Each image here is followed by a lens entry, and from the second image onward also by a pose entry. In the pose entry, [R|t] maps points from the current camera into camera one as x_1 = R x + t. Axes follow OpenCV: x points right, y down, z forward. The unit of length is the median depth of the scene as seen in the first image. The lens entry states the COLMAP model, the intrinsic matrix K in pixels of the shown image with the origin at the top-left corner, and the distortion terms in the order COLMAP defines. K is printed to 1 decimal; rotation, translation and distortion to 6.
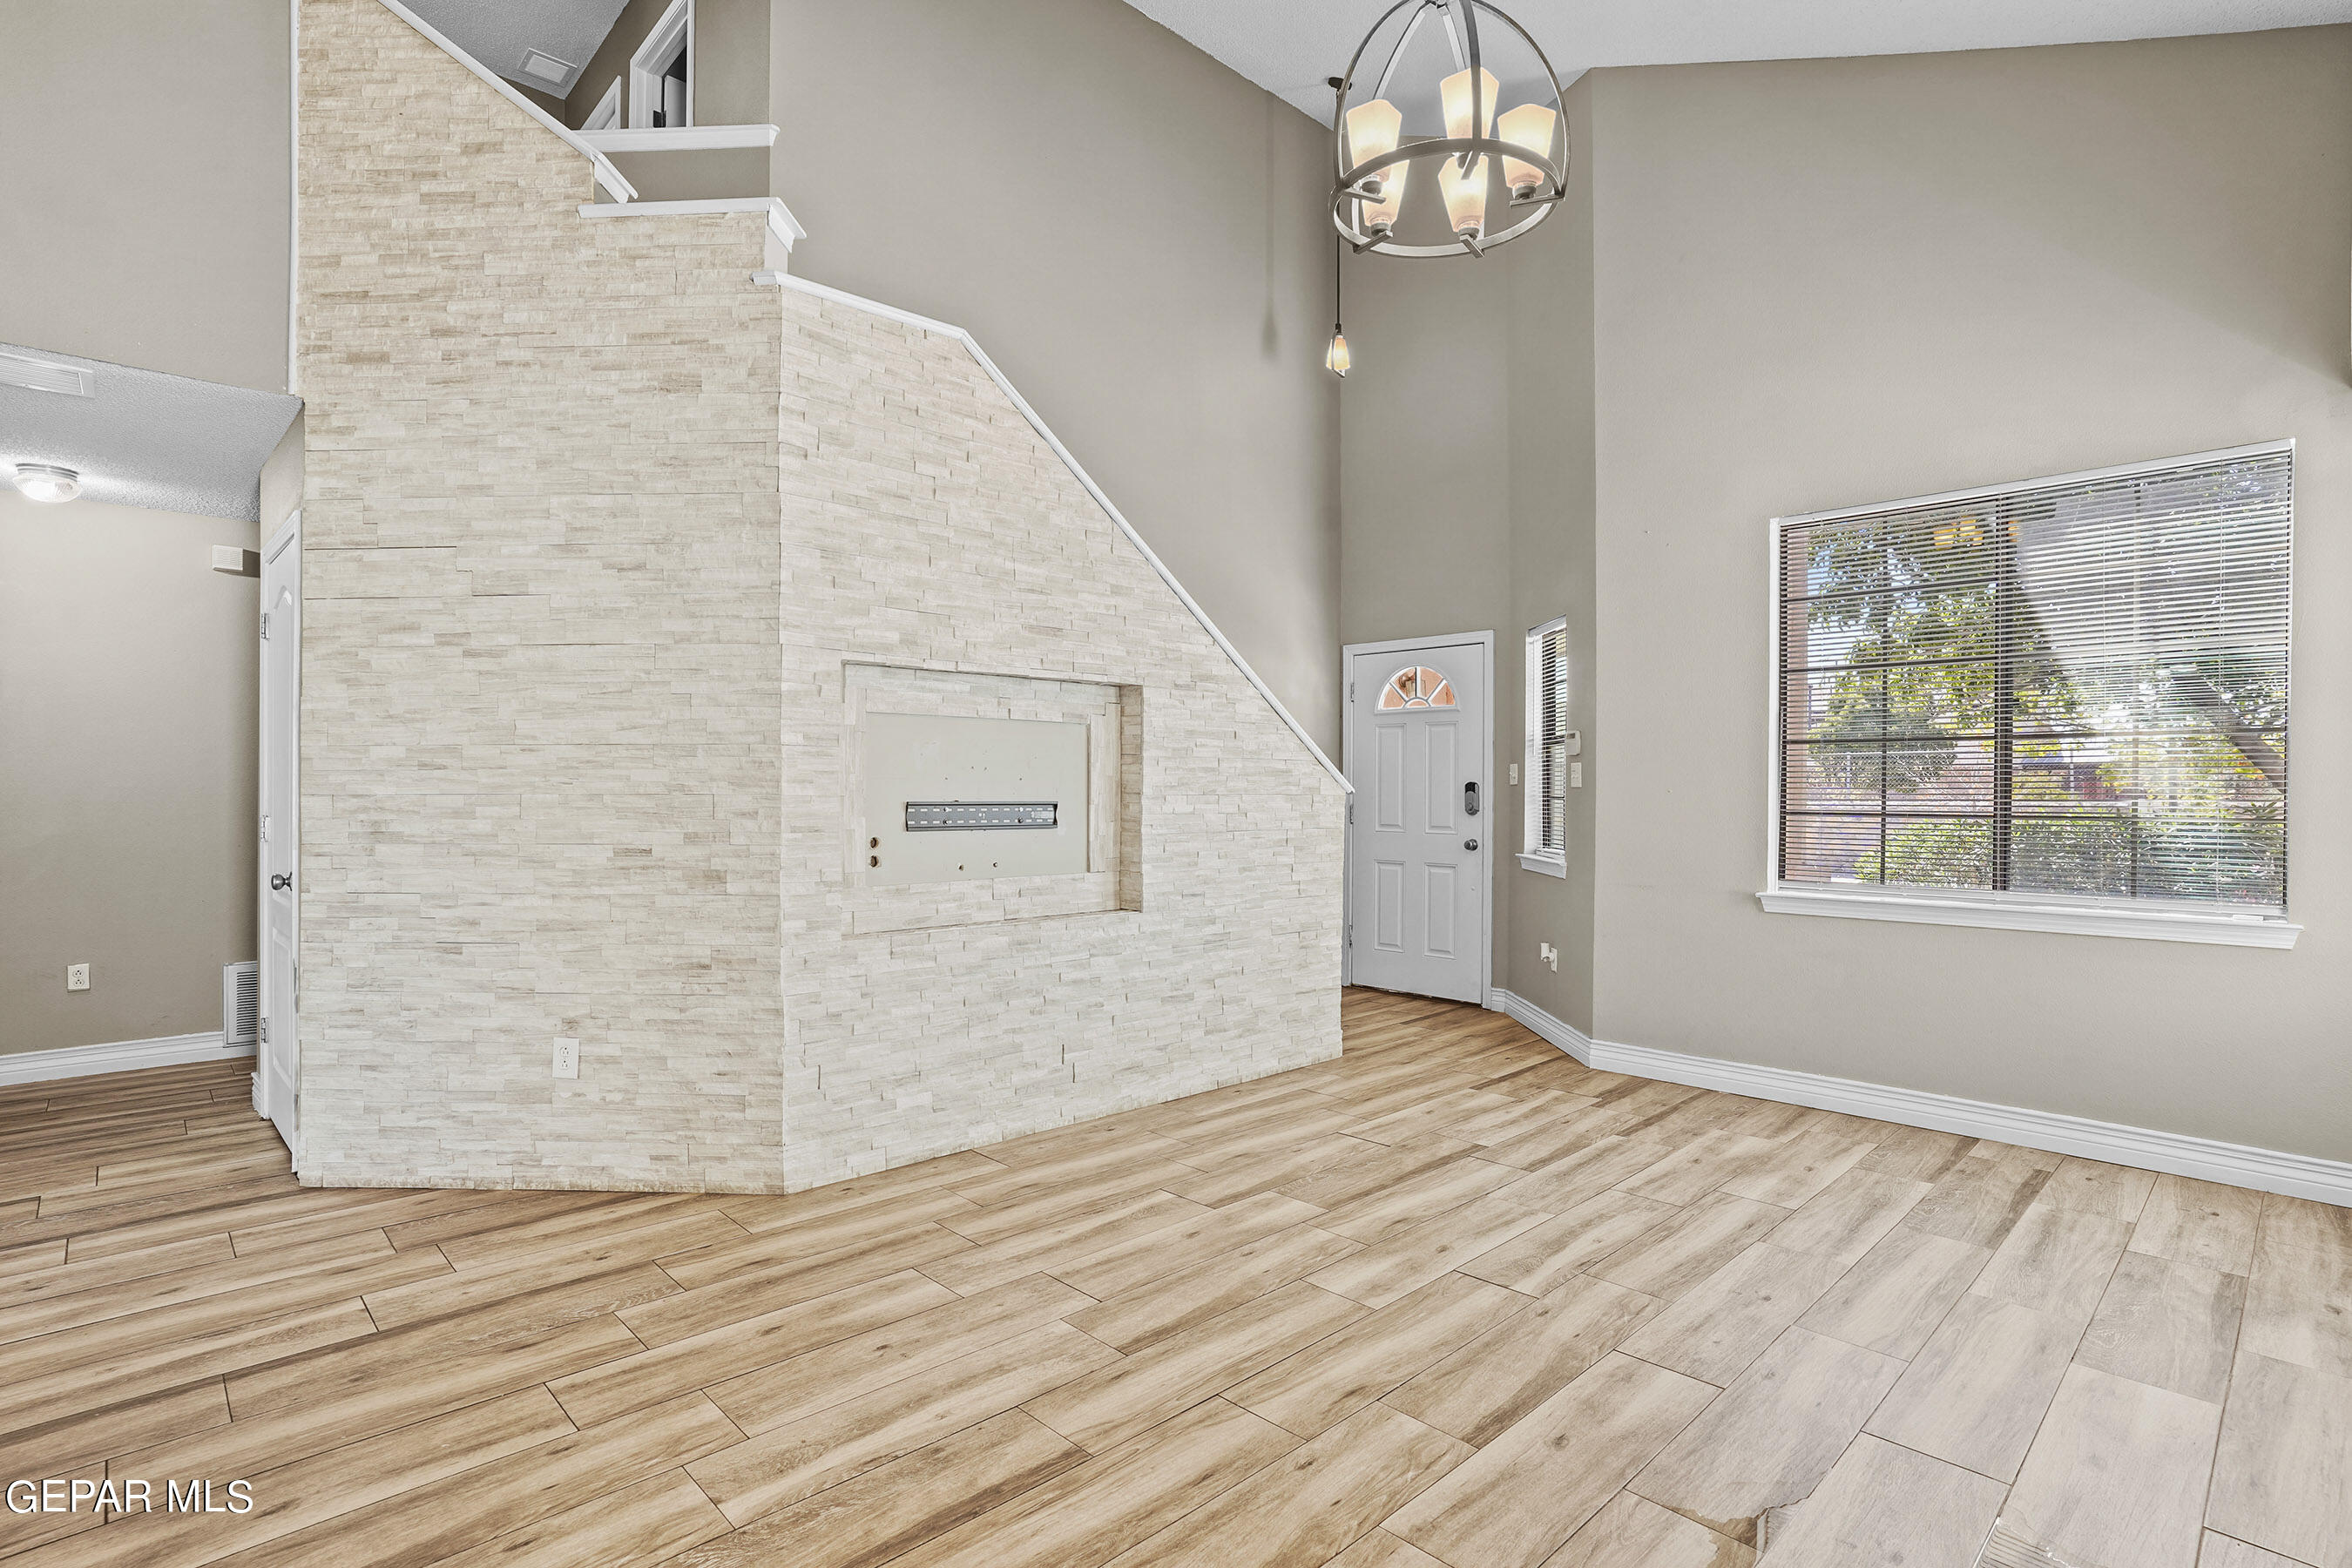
lens RADIAL K [[1143.9, 0, 1163.0], [0, 1143.9, 780.3], [0, 0, 1]] dist [-0.073682, 0.040291]
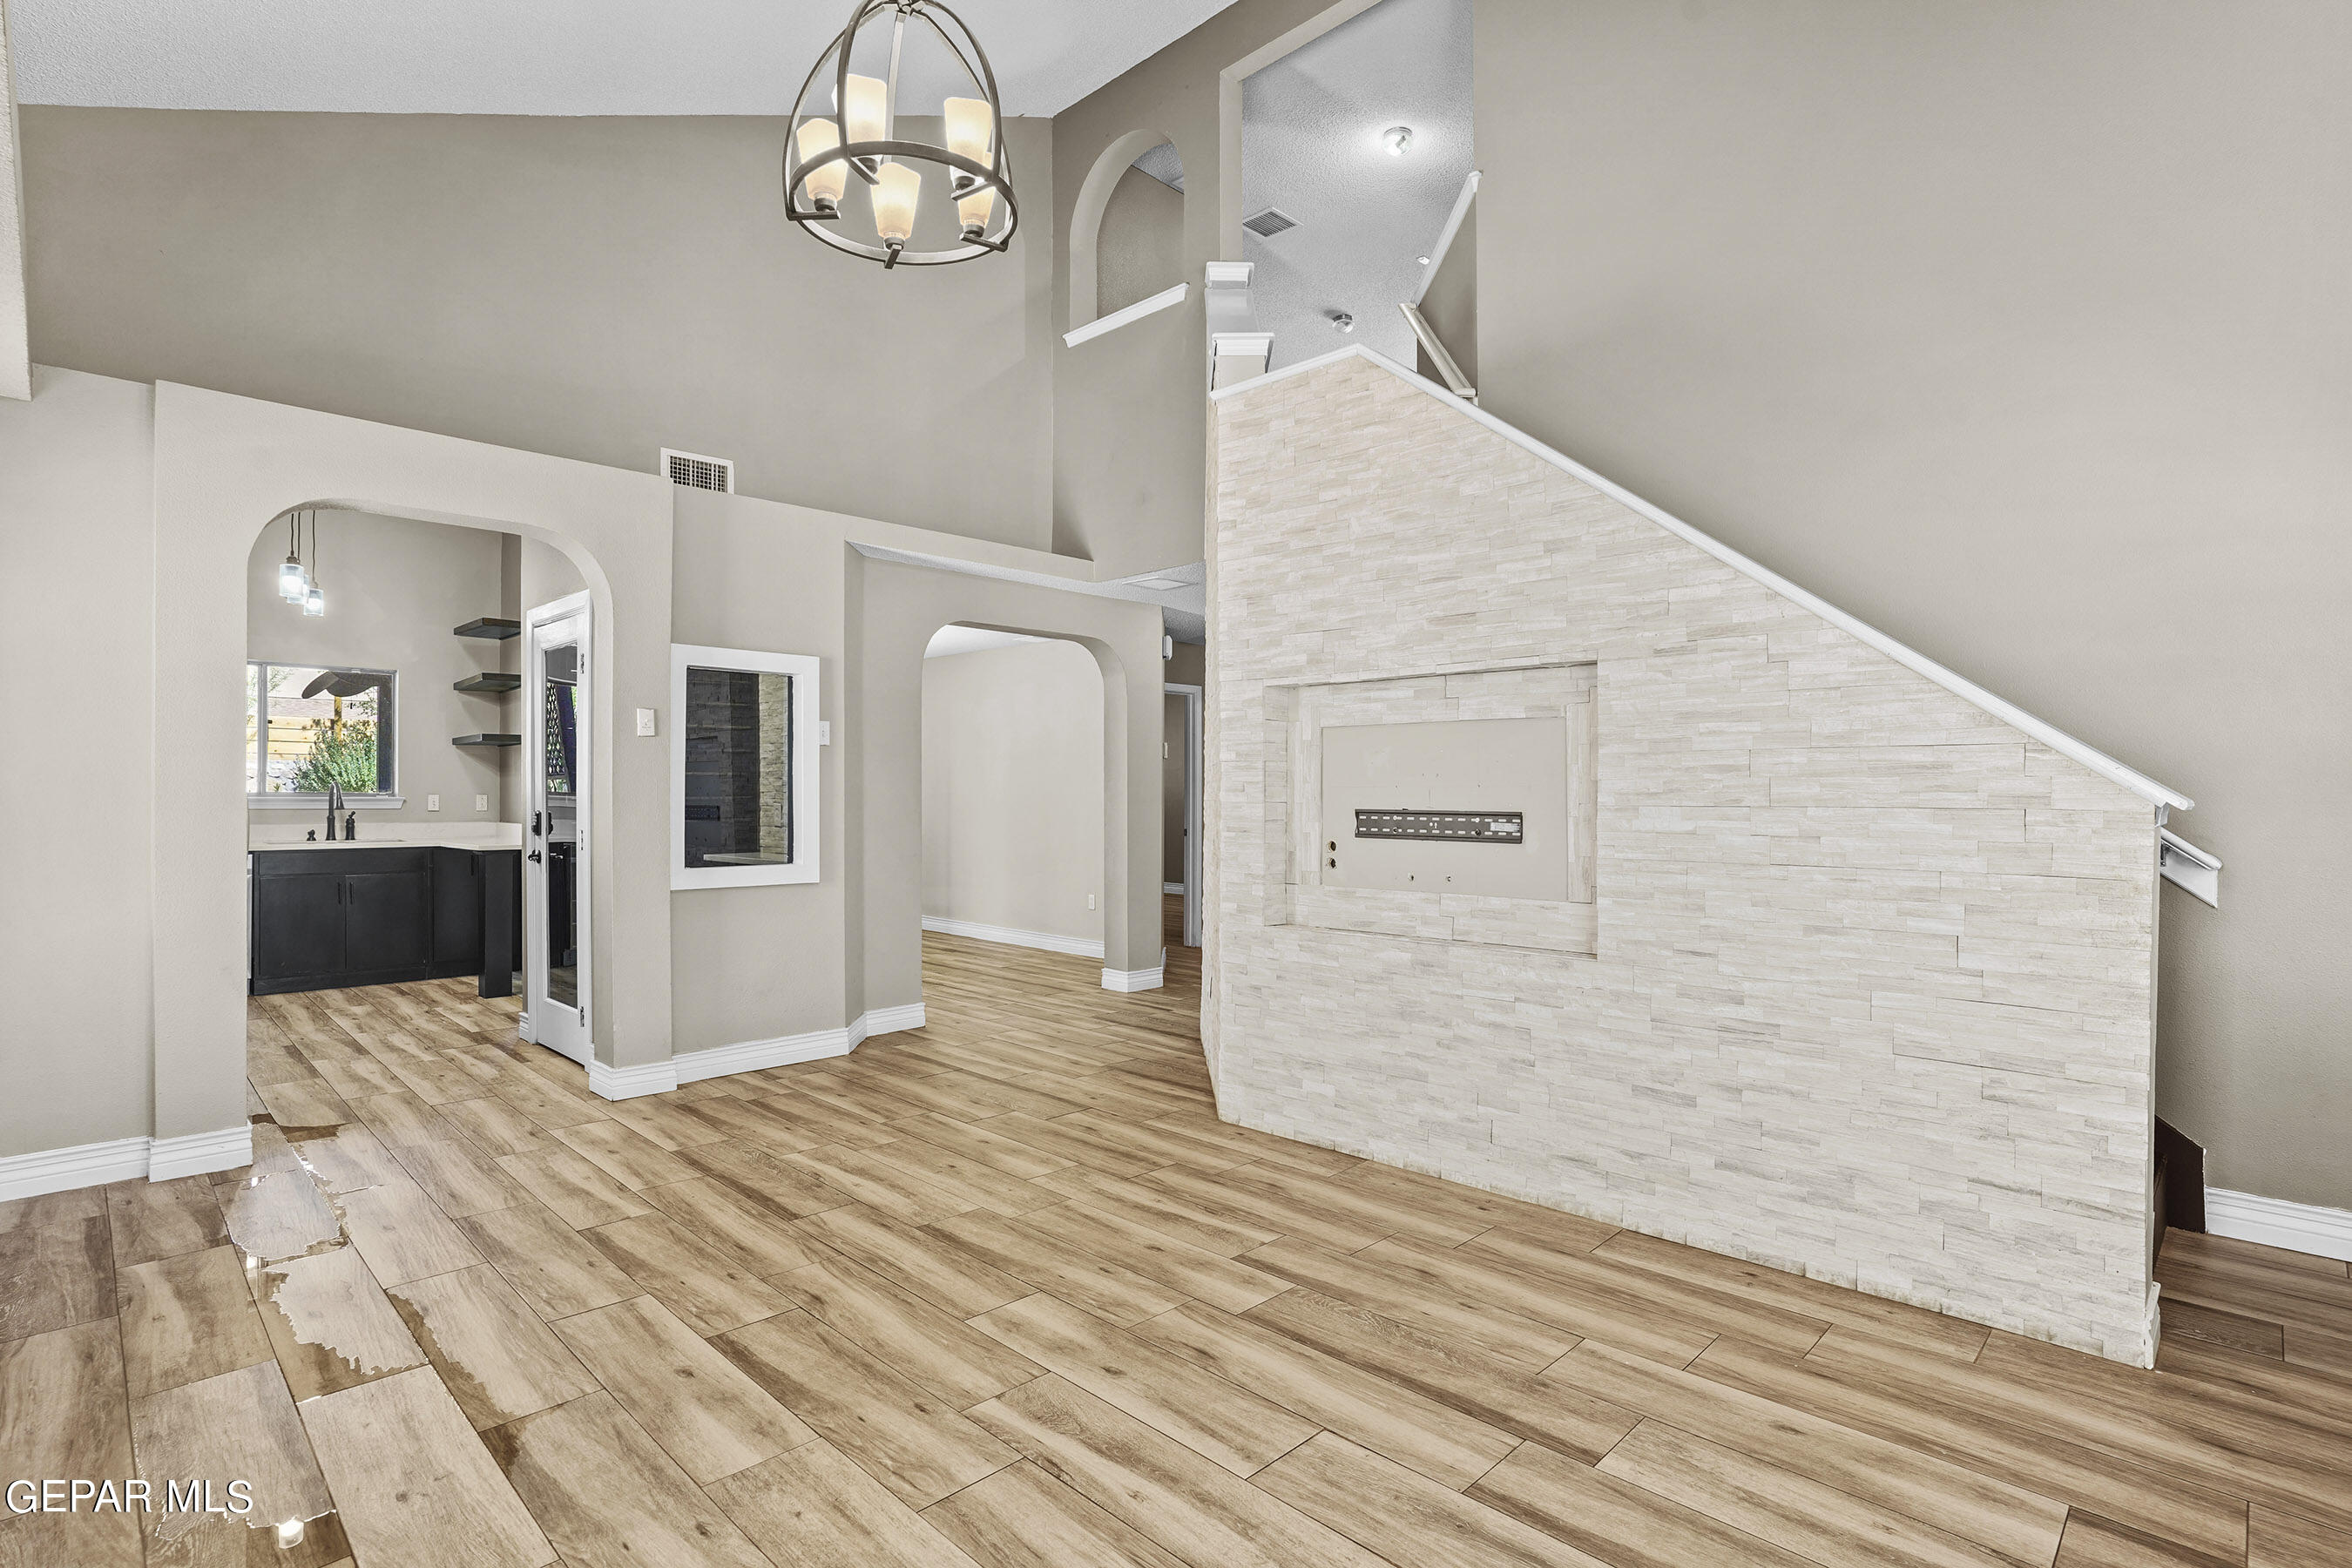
lens RADIAL K [[1143.9, 0, 1163.0], [0, 1143.9, 780.3], [0, 0, 1]] dist [-0.073682, 0.040291]
pose [[0.031585, -0.014951, -0.999389, 0.891302], [0.004246, 0.999881, -0.014824, 0.007621], [0.999492, -0.003776, 0.031645, 0.856911]]
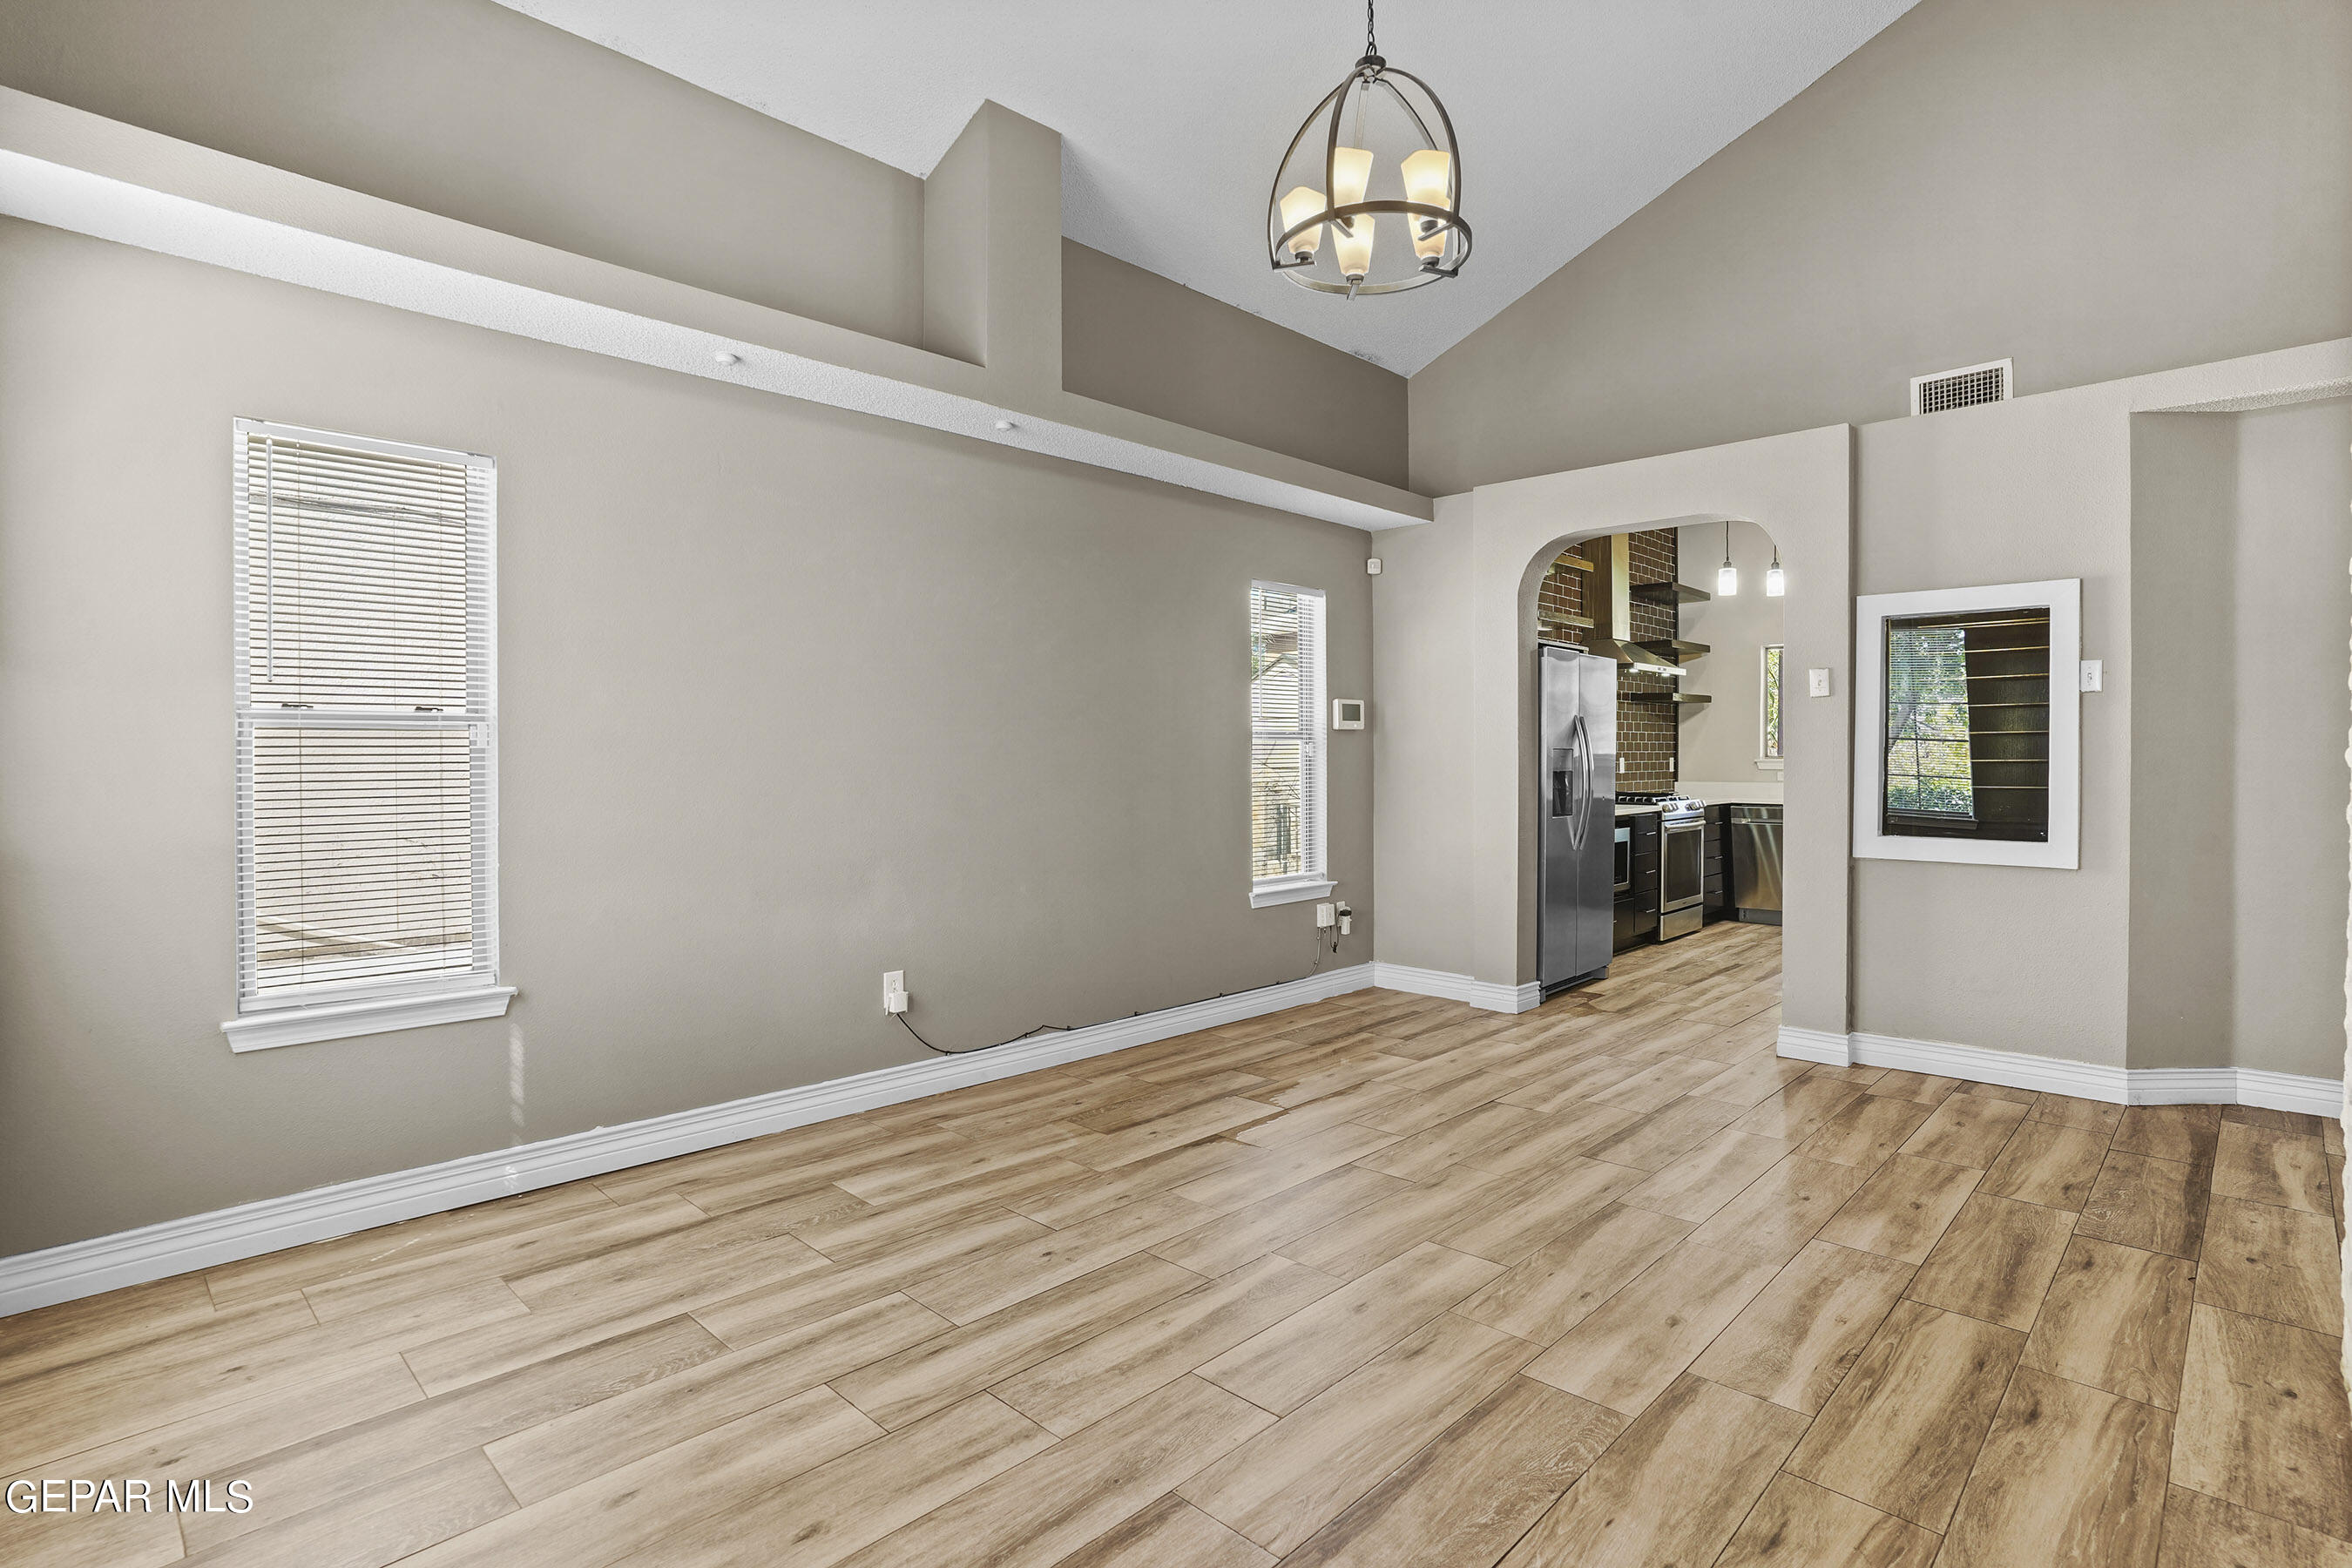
lens RADIAL K [[1161.3, 0, 1171.5], [0, 1161.3, 773.3], [0, 0, 1]] dist [-0.063824, 0.035882]
pose [[-0.999159, -0.001186, -0.040991, 0.357922], [-0.001498, 0.999970, 0.007587, 0.012594], [0.040981, 0.007642, -0.999131, 1.555687]]
